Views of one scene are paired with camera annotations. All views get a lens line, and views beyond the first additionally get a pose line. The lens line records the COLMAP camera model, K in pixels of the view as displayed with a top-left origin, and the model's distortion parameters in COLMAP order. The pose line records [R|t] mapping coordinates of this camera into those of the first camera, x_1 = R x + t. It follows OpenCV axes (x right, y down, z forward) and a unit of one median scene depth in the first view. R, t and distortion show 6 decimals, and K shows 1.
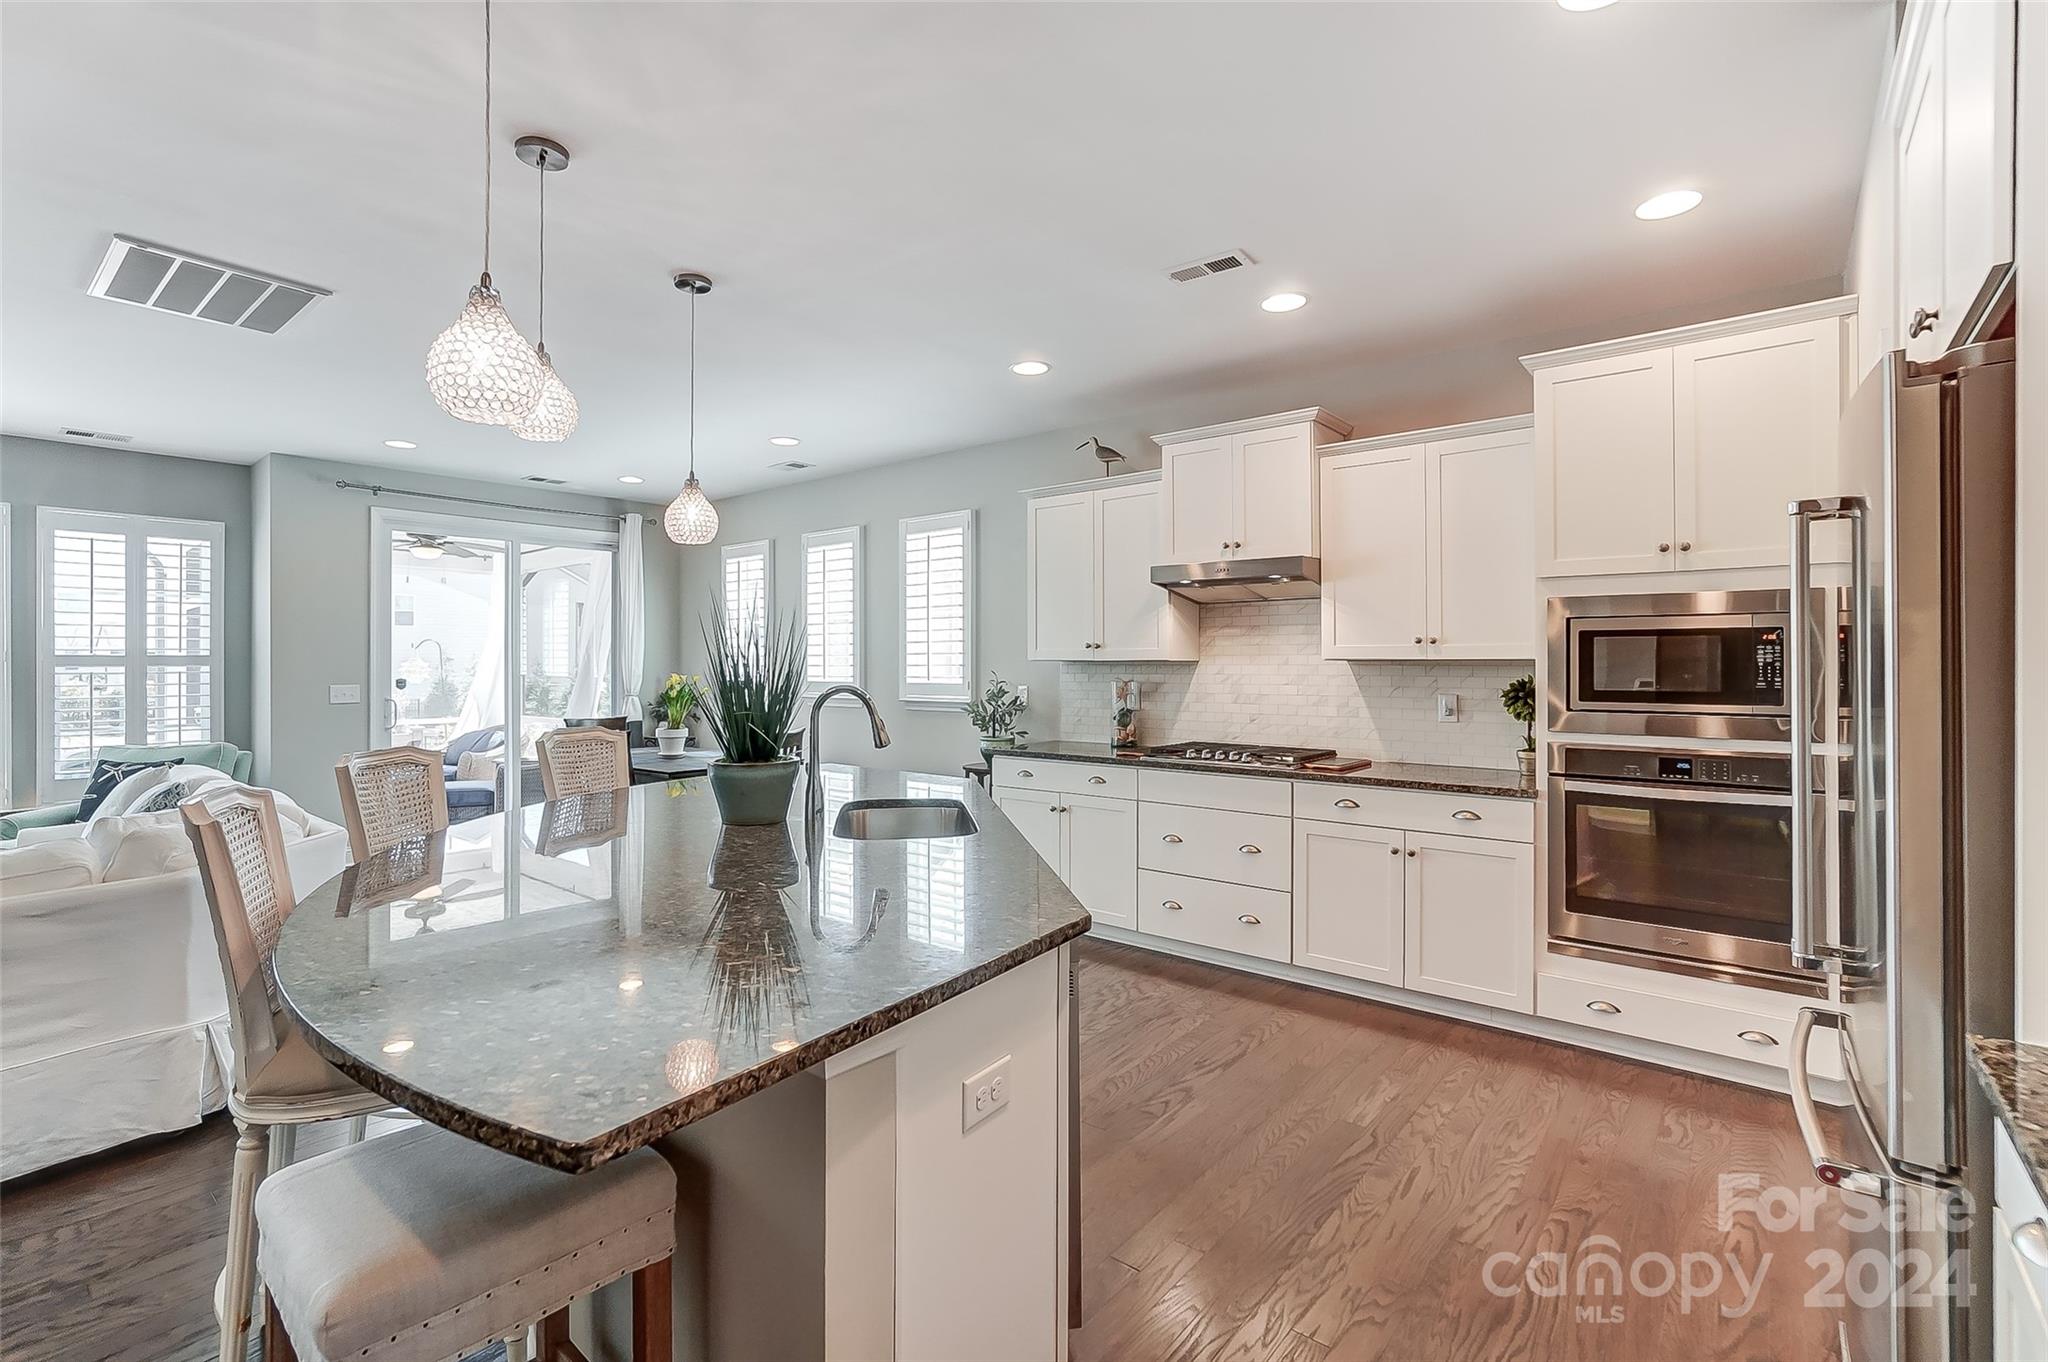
lens RADIAL K [[923.3, 0, 1015.1], [0, 923.3, 658.1], [0, 0, 1]] dist [-0.018730, 0.000362]
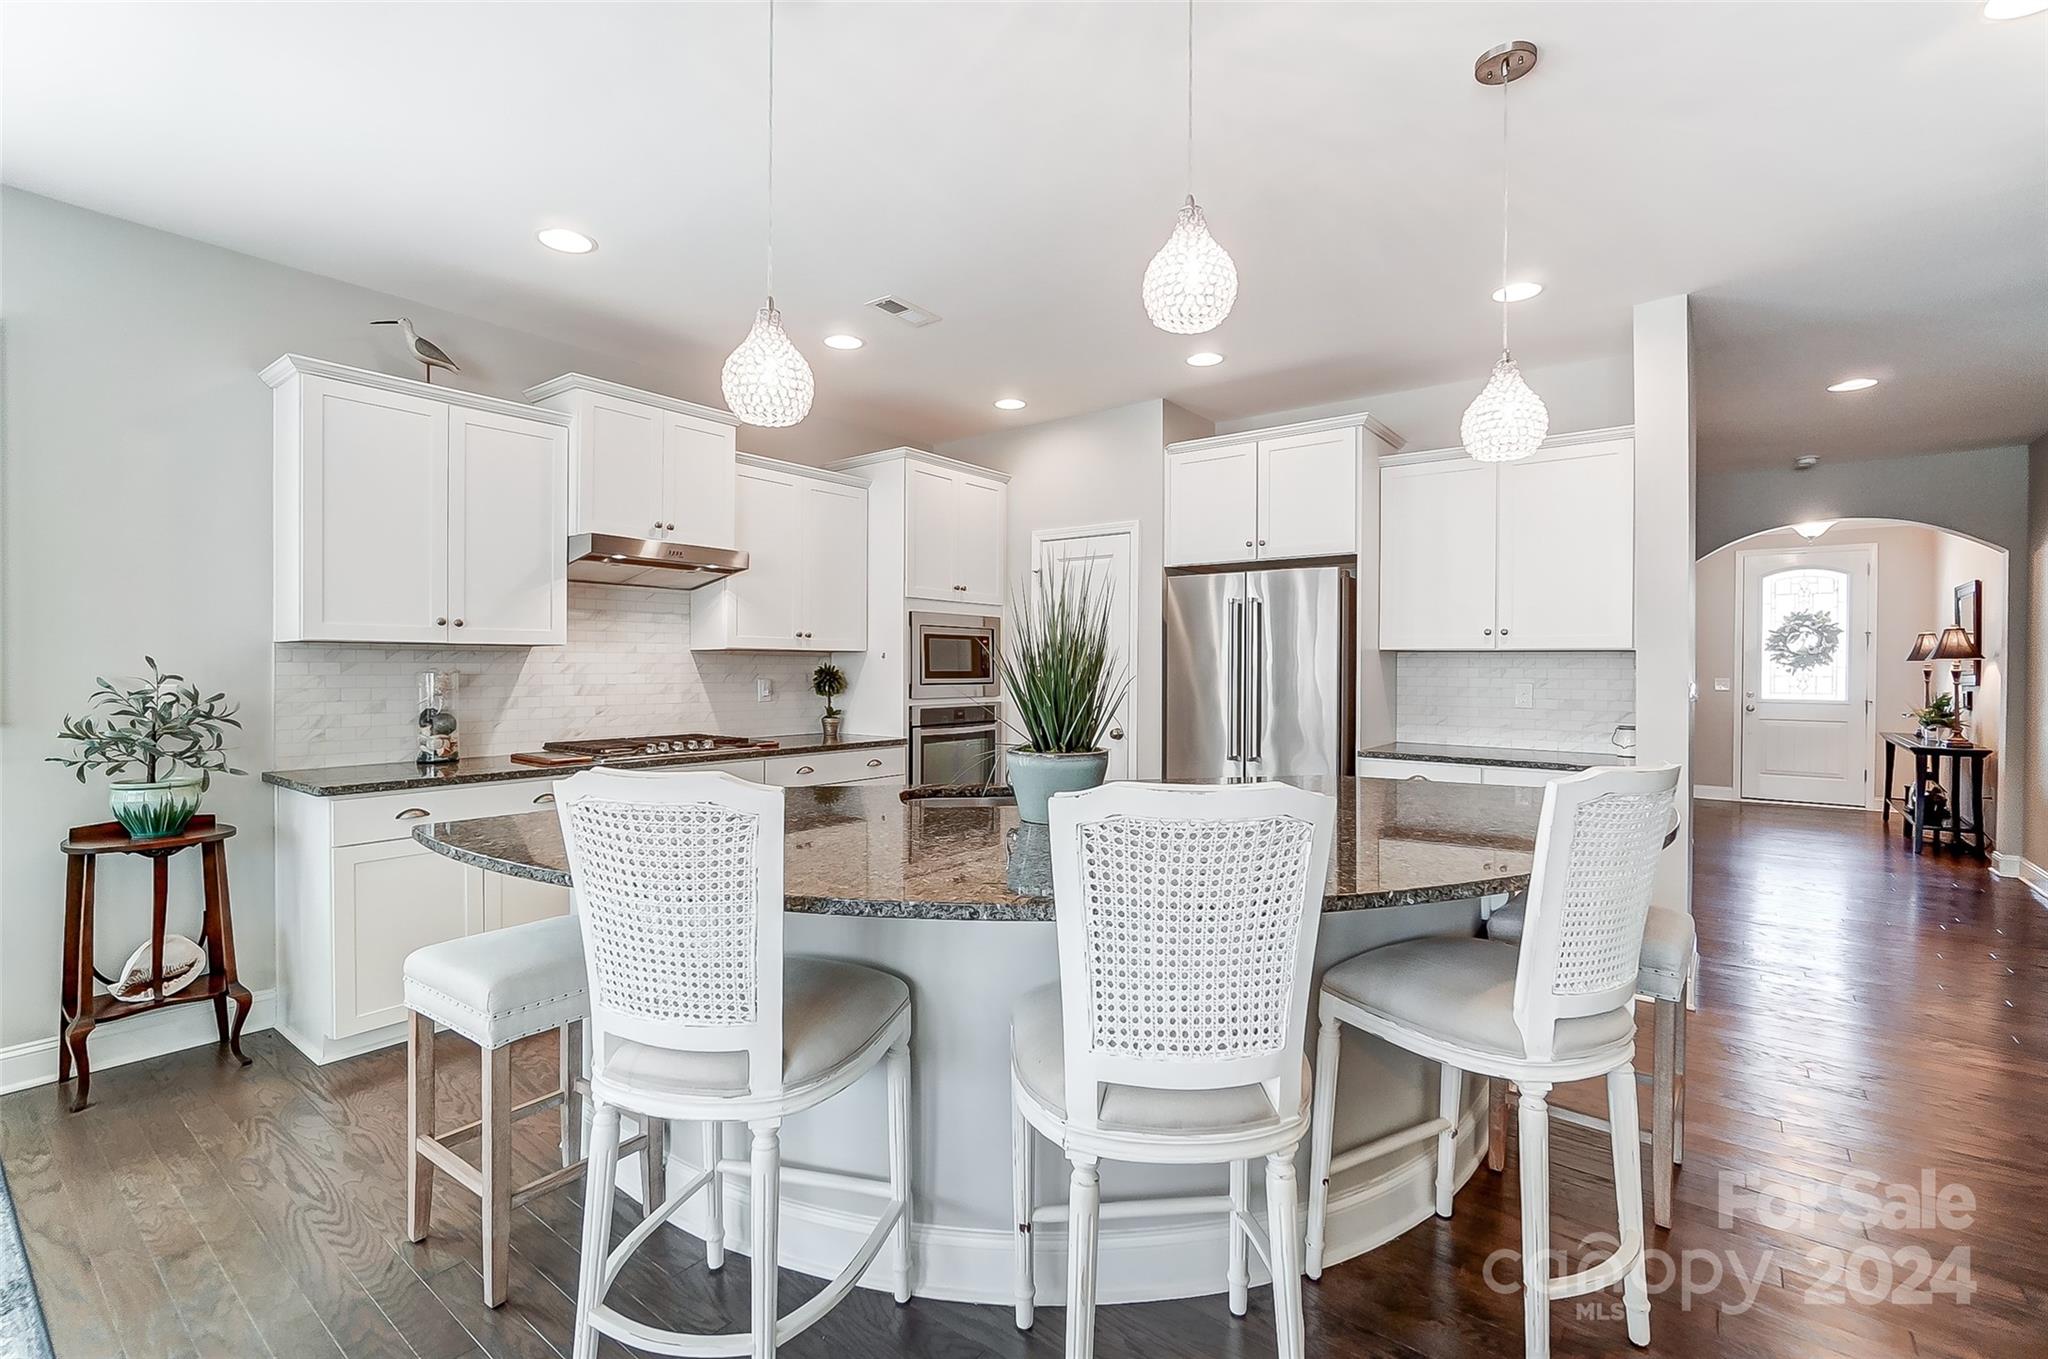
lens RADIAL K [[909.0, 0, 1011.5], [0, 909.0, 670.6], [0, 0, 1]] dist [-0.024901, 0.009652]
pose [[-0.026872, -0.005894, 0.999622, -0.658889], [-0.010815, 0.999926, 0.005605, 0.016045], [-0.999580, -0.010661, -0.026933, 0.618992]]
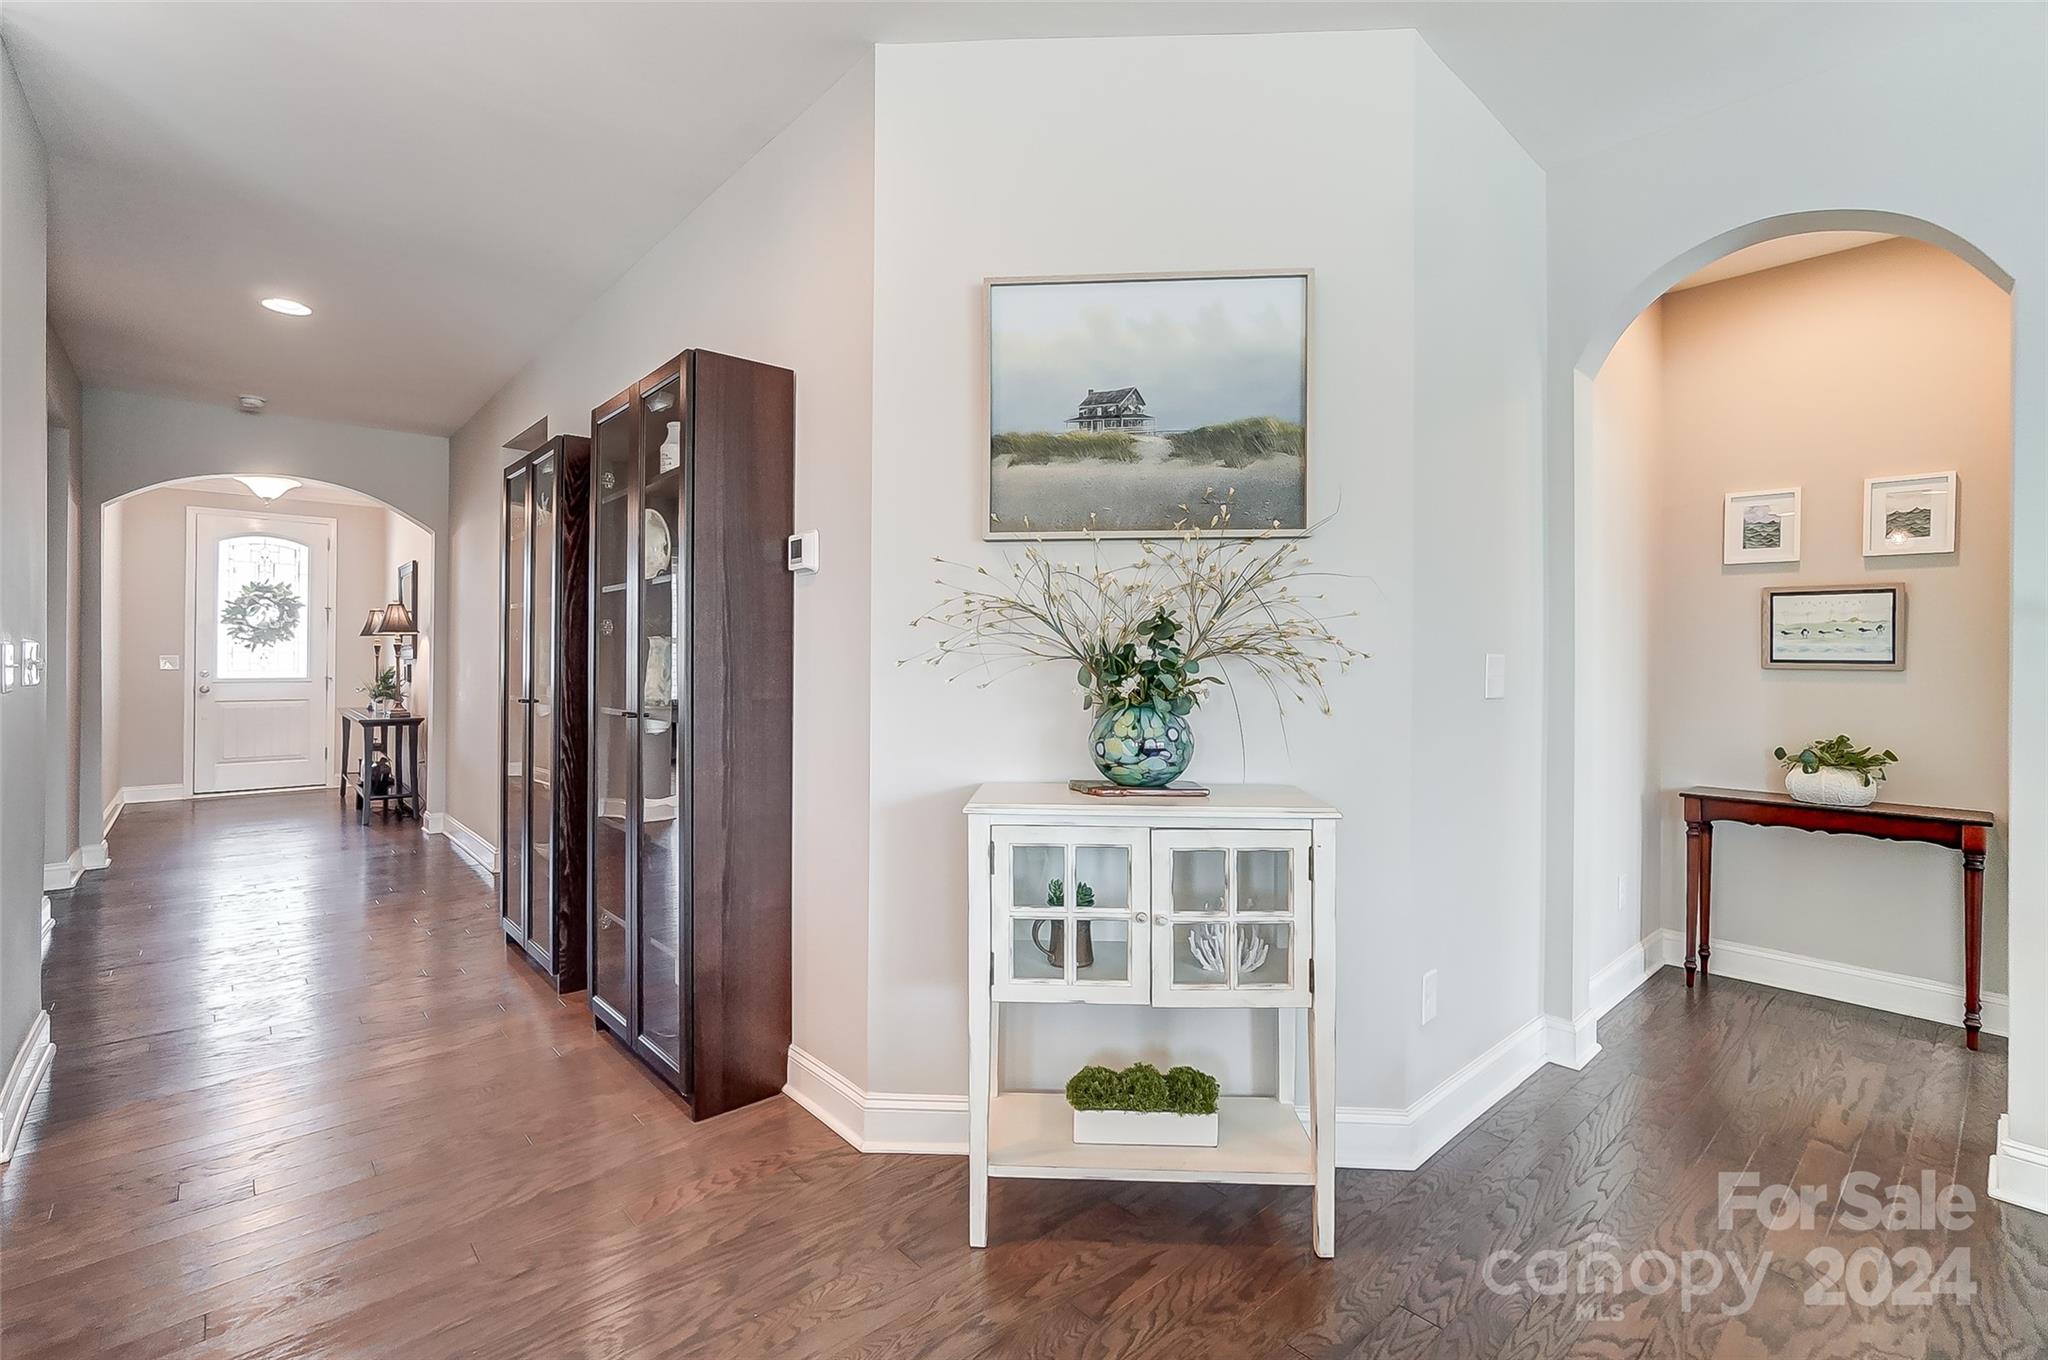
lens RADIAL K [[918.6, 0, 1012.0], [0, 918.6, 650.3], [0, 0, 1]] dist [-0.023208, 0.008978]
pose [[-0.988419, -0.000825, 0.151750, -0.518382], [-0.002968, 0.999899, -0.013896, 0.036339], [-0.151723, -0.014185, -0.988321, 0.422338]]
